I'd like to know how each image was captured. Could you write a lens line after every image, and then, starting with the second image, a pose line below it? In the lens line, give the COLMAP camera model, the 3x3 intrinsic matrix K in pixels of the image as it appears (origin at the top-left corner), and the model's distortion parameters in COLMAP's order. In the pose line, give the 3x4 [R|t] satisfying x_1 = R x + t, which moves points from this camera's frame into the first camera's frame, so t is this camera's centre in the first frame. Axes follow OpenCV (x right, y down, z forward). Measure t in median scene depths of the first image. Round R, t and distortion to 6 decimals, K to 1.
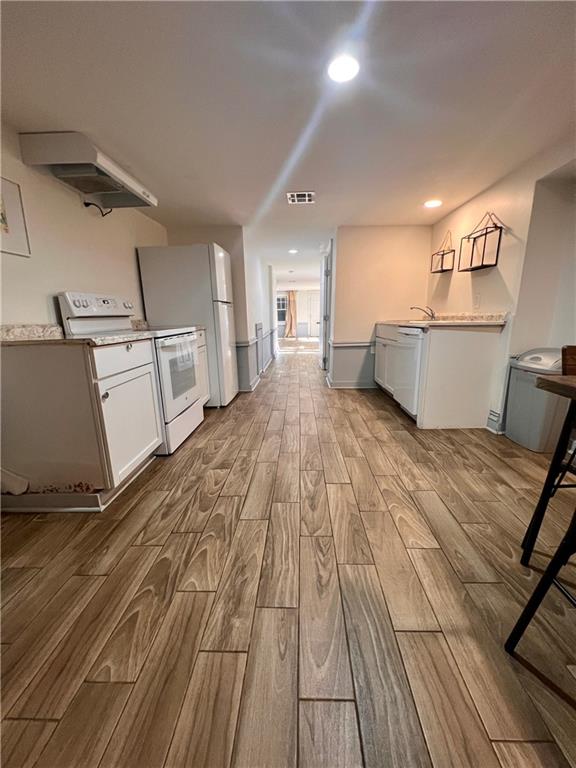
lens RADIAL K [[307.1, 0, 291.2], [0, 307.1, 383.5], [0, 0, 1]] dist [-0.001146, 0.000558]
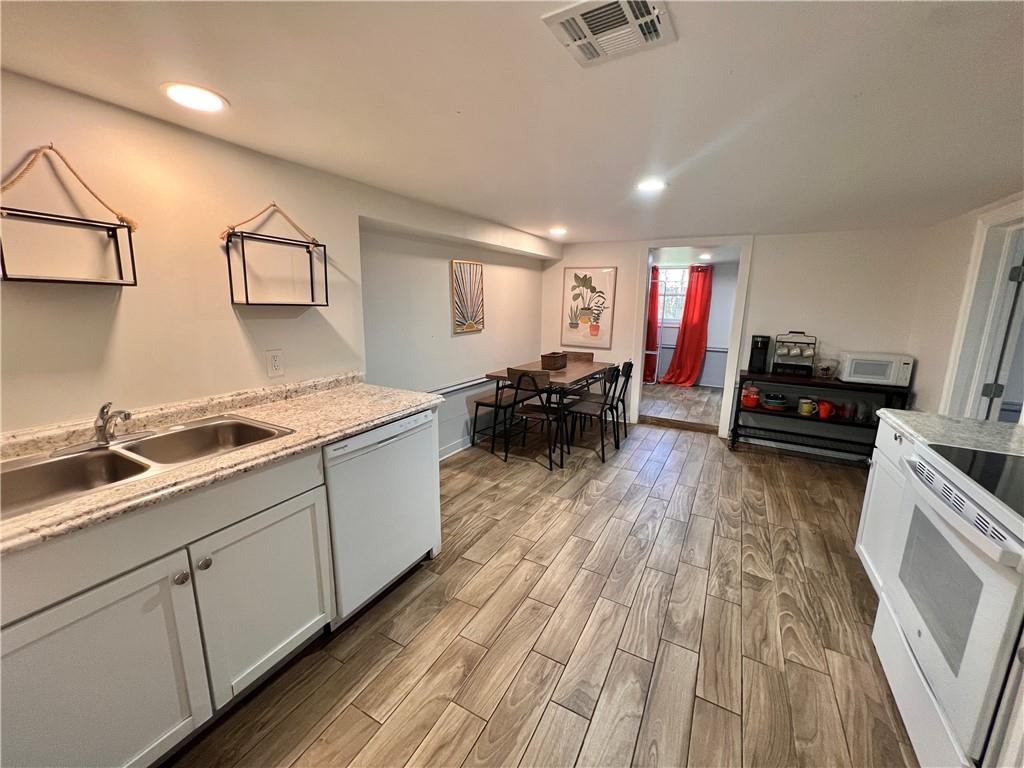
lens RADIAL K [[409.4, 0, 511.6], [0, 409.4, 380.6], [0, 0, 1]] dist [-0.001146, 0.000558]
pose [[-0.889272, -0.085398, 0.449335, -0.094856], [0.098200, 0.923856, 0.369928, -0.623840], [-0.446712, 0.373092, -0.813173, 1.894969]]
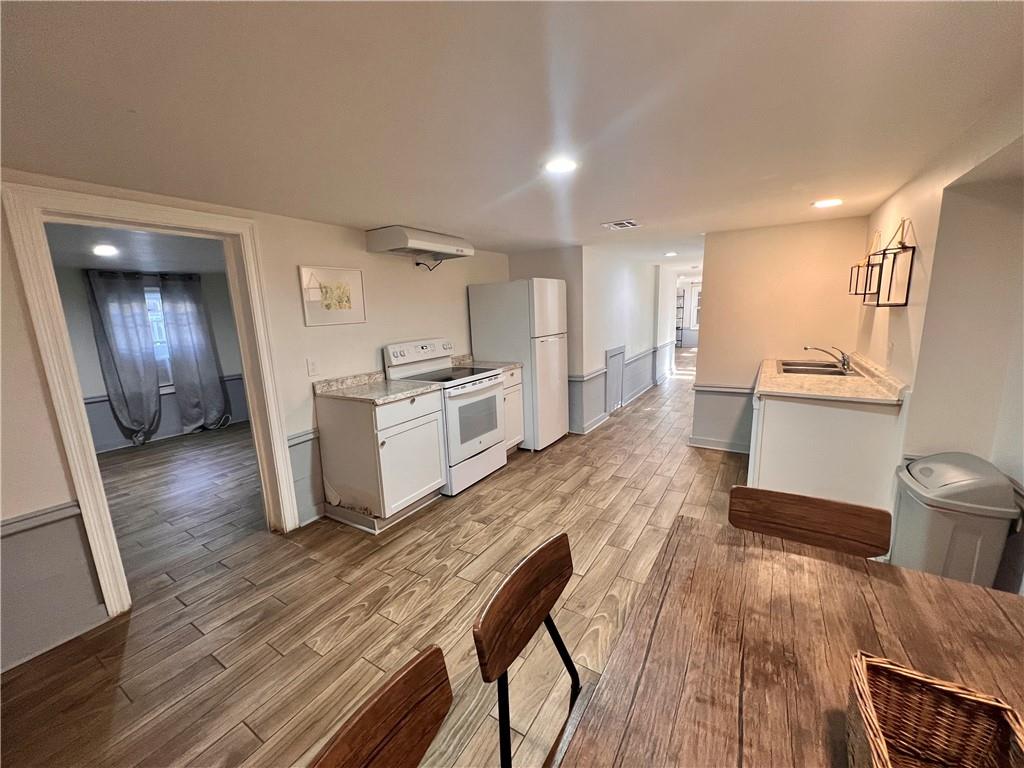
lens RADIAL K [[409.4, 0, 511.6], [0, 409.4, 380.6], [0, 0, 1]] dist [-0.001146, 0.000558]
pose [[0.860108, 0.074661, -0.504618, 0.497873], [-0.090750, 0.995847, -0.007338, -0.186656], [0.501974, 0.052106, 0.863311, -0.143416]]
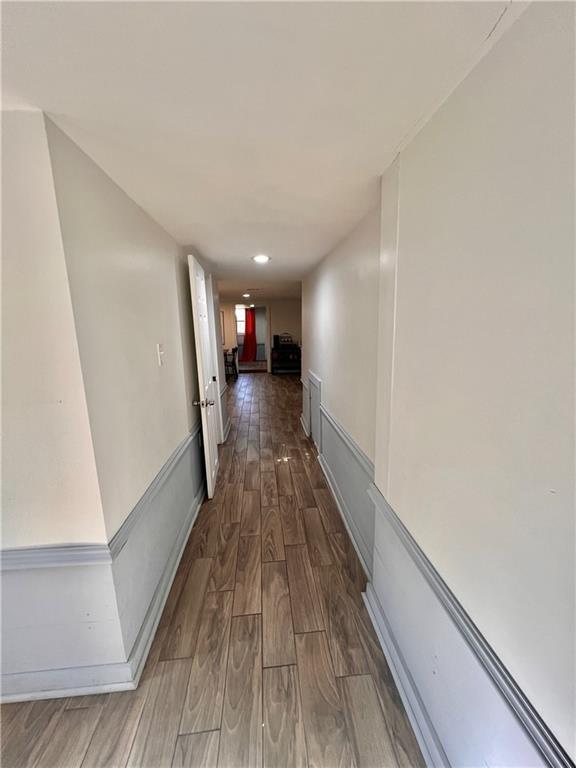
lens RADIAL K [[307.1, 0, 291.2], [0, 307.1, 383.5], [0, 0, 1]] dist [-0.001146, 0.000558]
pose [[-0.991803, 0.052112, -0.116664, 0.070376], [0.000454, 0.914482, 0.404626, -1.112702], [0.127773, 0.401257, -0.907010, 3.923252]]
